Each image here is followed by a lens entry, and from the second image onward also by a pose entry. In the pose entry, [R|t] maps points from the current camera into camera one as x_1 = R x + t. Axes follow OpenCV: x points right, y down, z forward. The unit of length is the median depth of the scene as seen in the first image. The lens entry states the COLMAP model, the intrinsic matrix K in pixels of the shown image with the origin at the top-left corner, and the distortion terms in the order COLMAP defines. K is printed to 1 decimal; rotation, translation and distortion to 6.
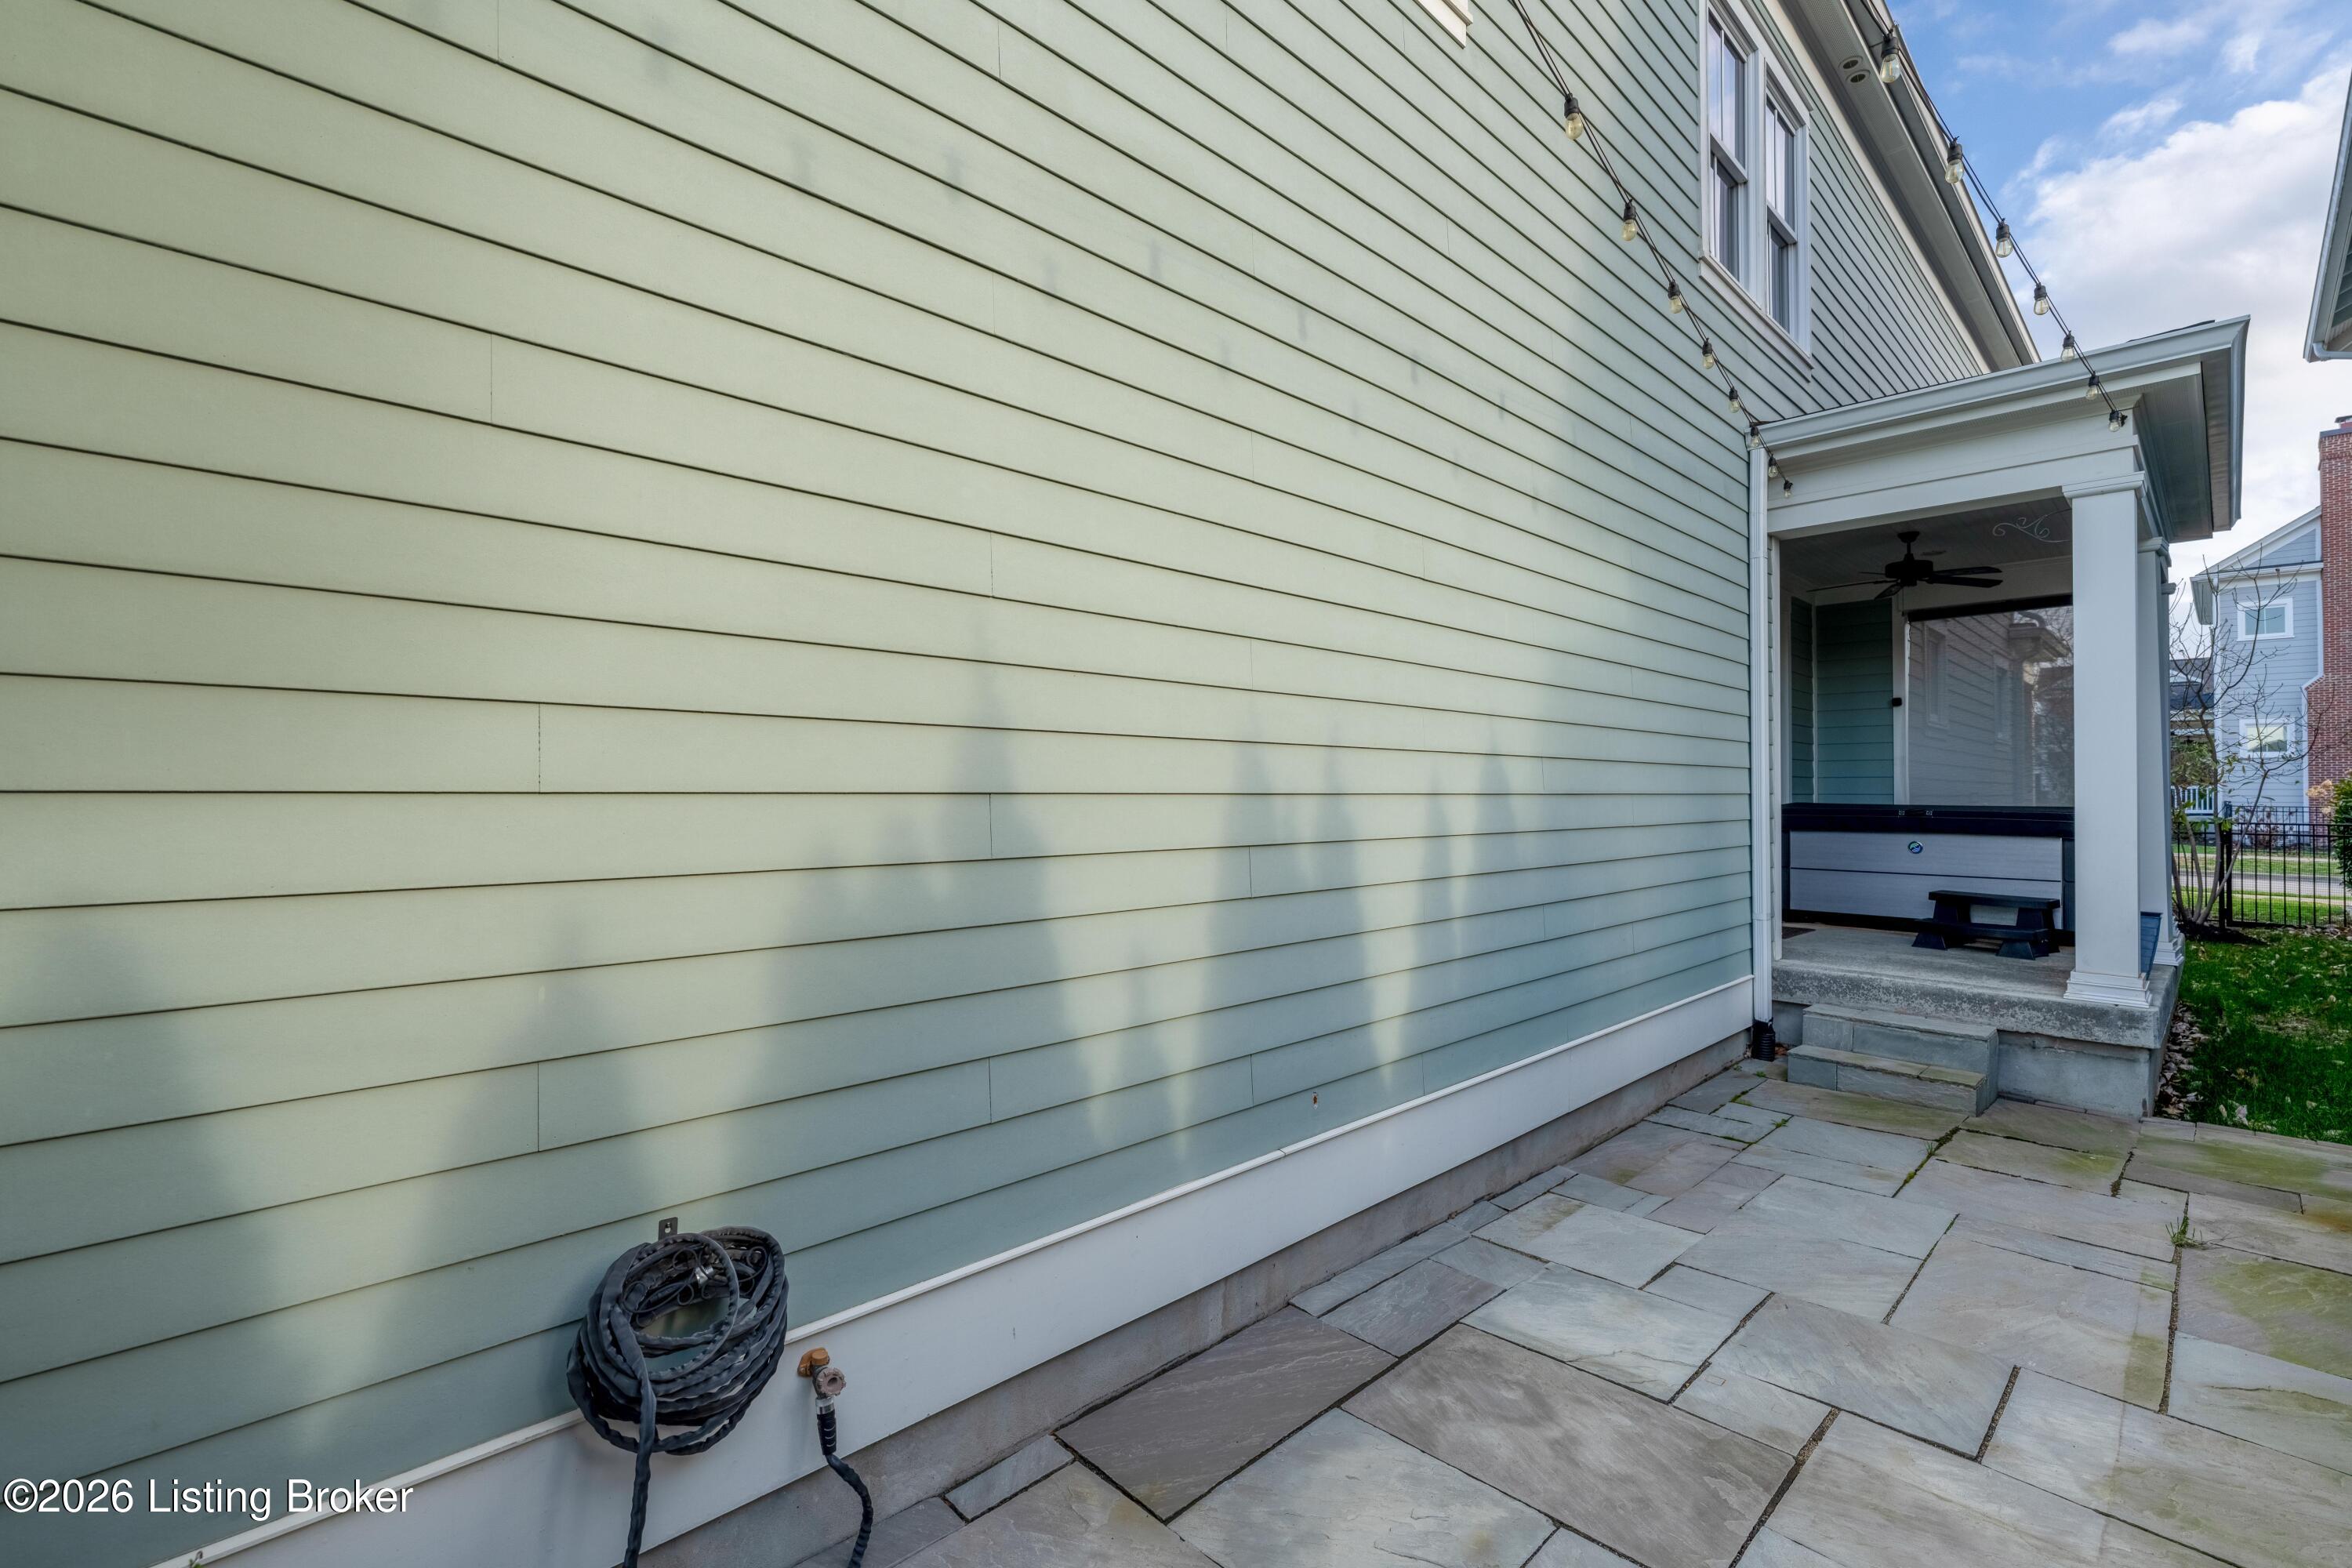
lens RADIAL K [[1114.0, 0, 1168.5], [0, 1114.0, 789.3], [0, 0, 1]] dist [0.004989, 0.000952]
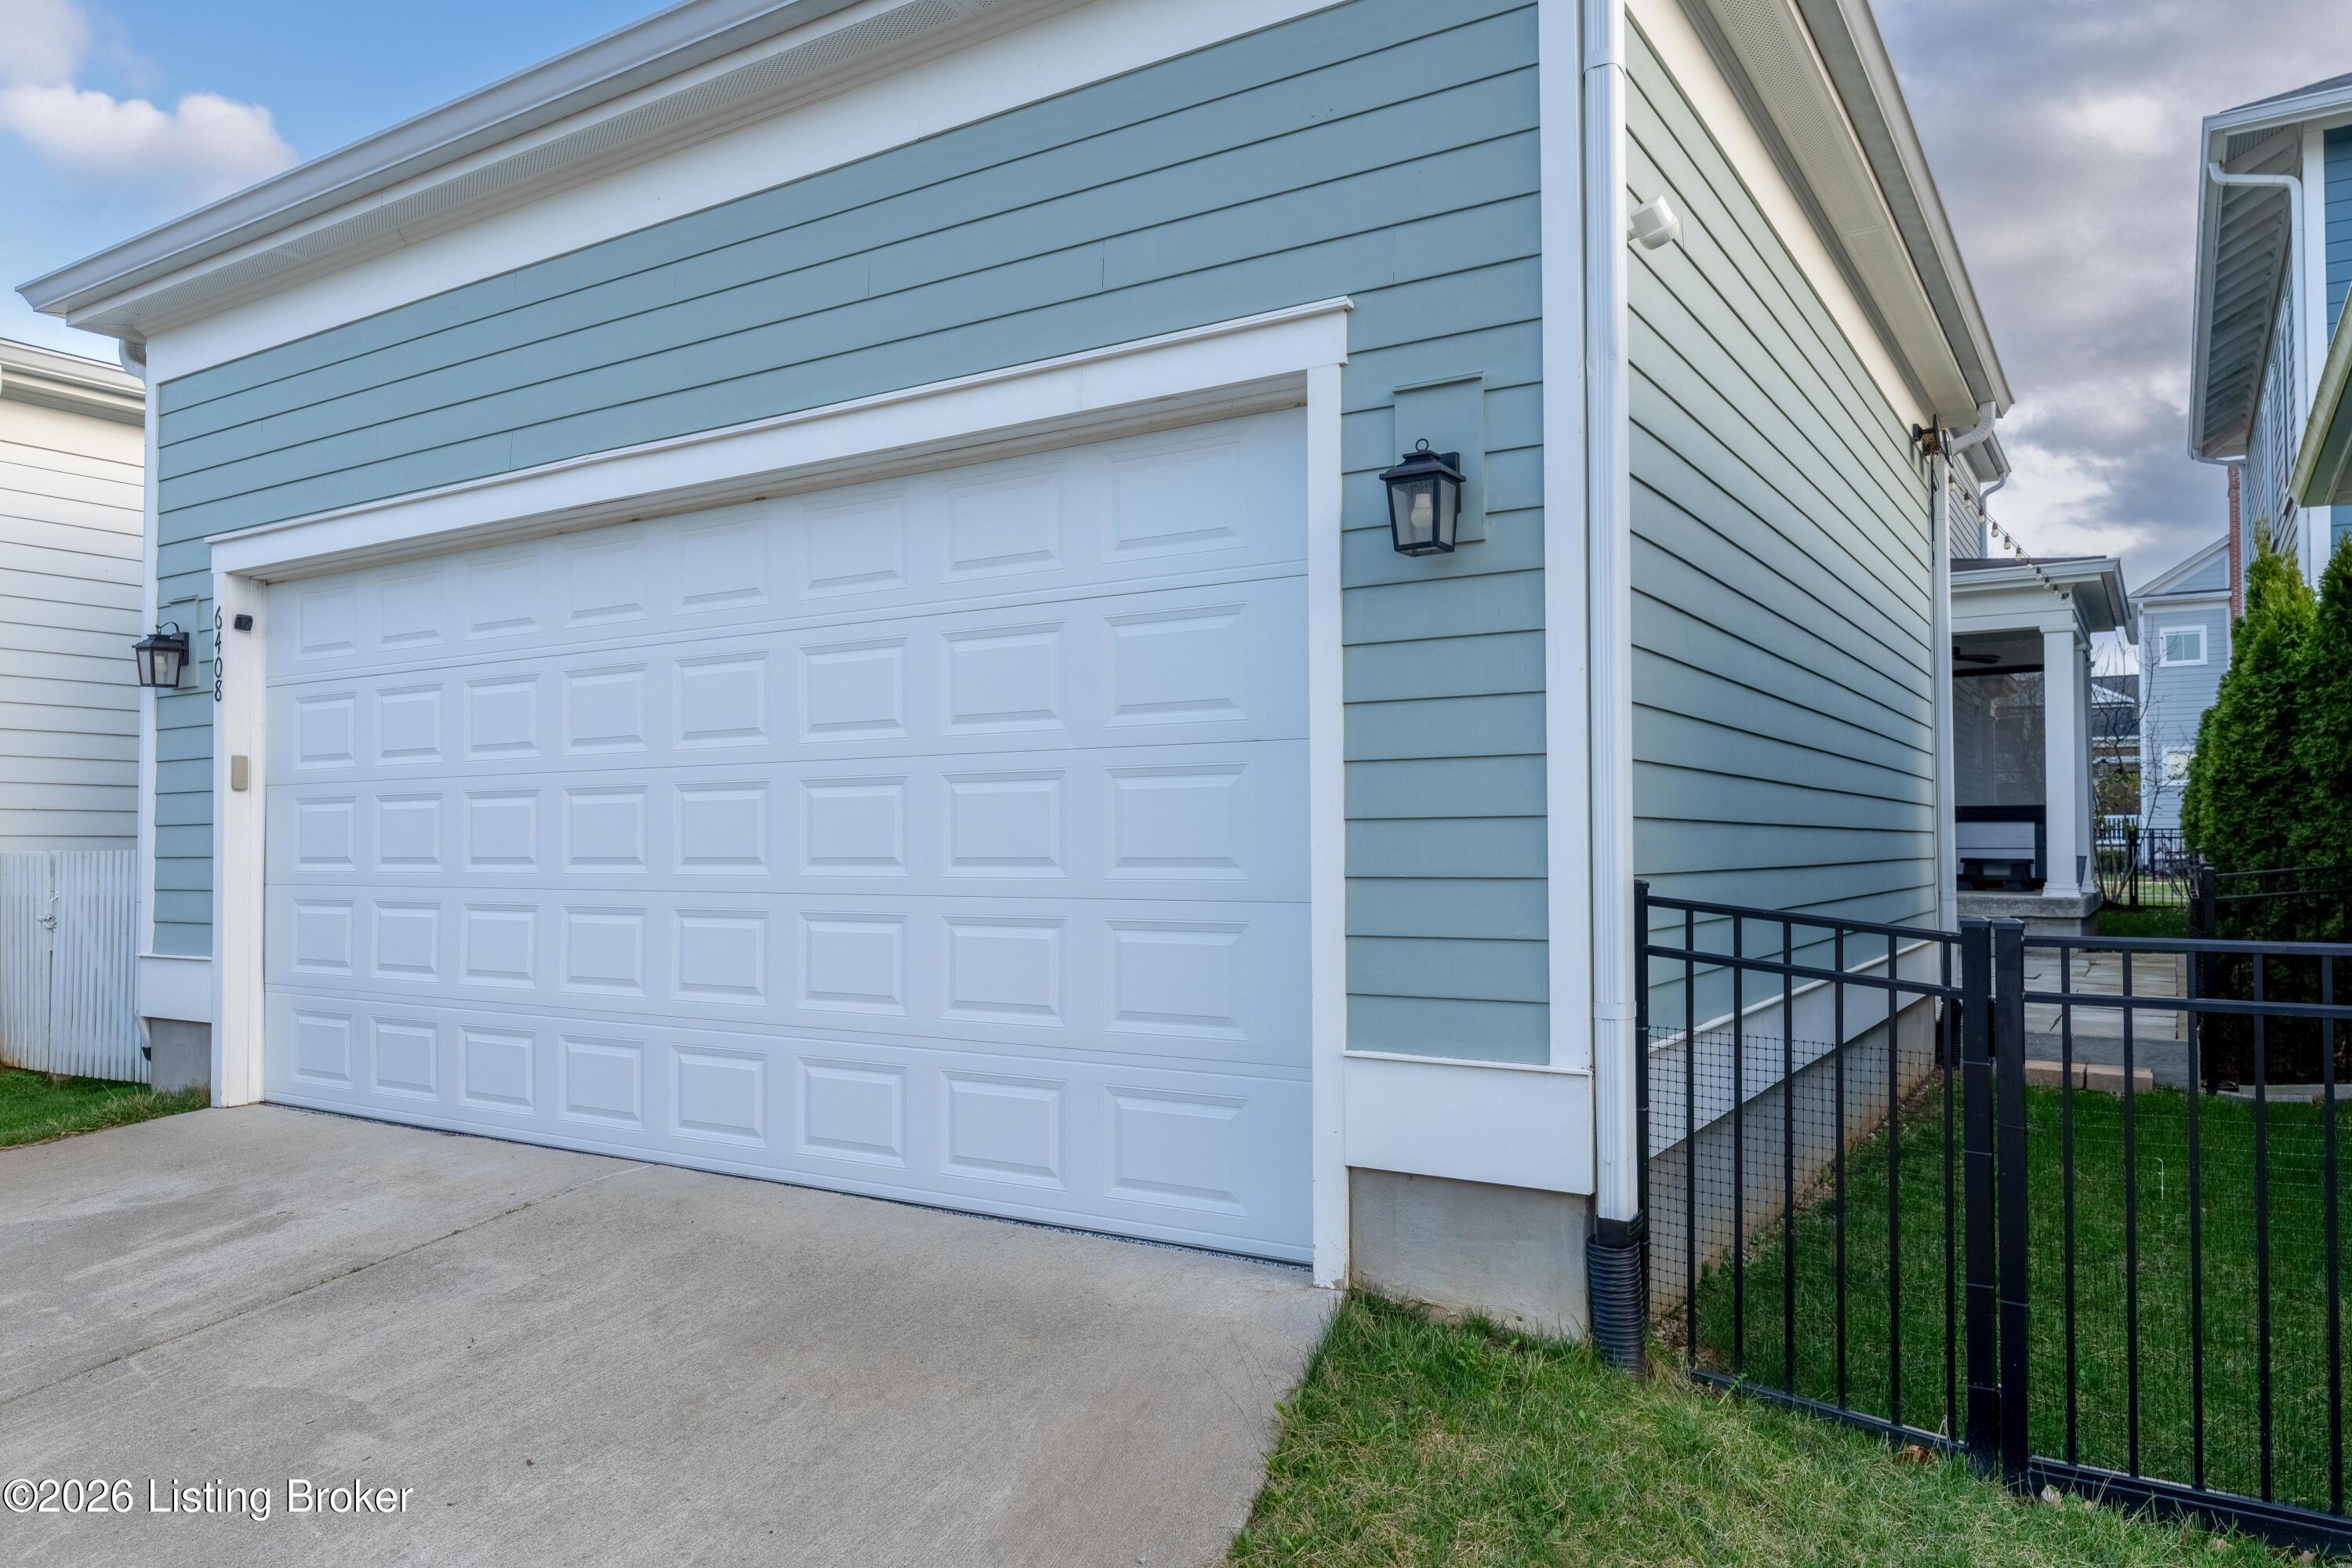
lens RADIAL K [[1563.5, 0, 1105.0], [0, 1563.5, 816.9], [0, 0, 1]] dist [-0.003918, -0.000665]
pose [[0.986885, 0.003087, 0.161395, -0.971166], [-0.002013, 0.999975, -0.006816, 0.054358], [-0.161412, 0.006402, 0.986866, -1.104156]]
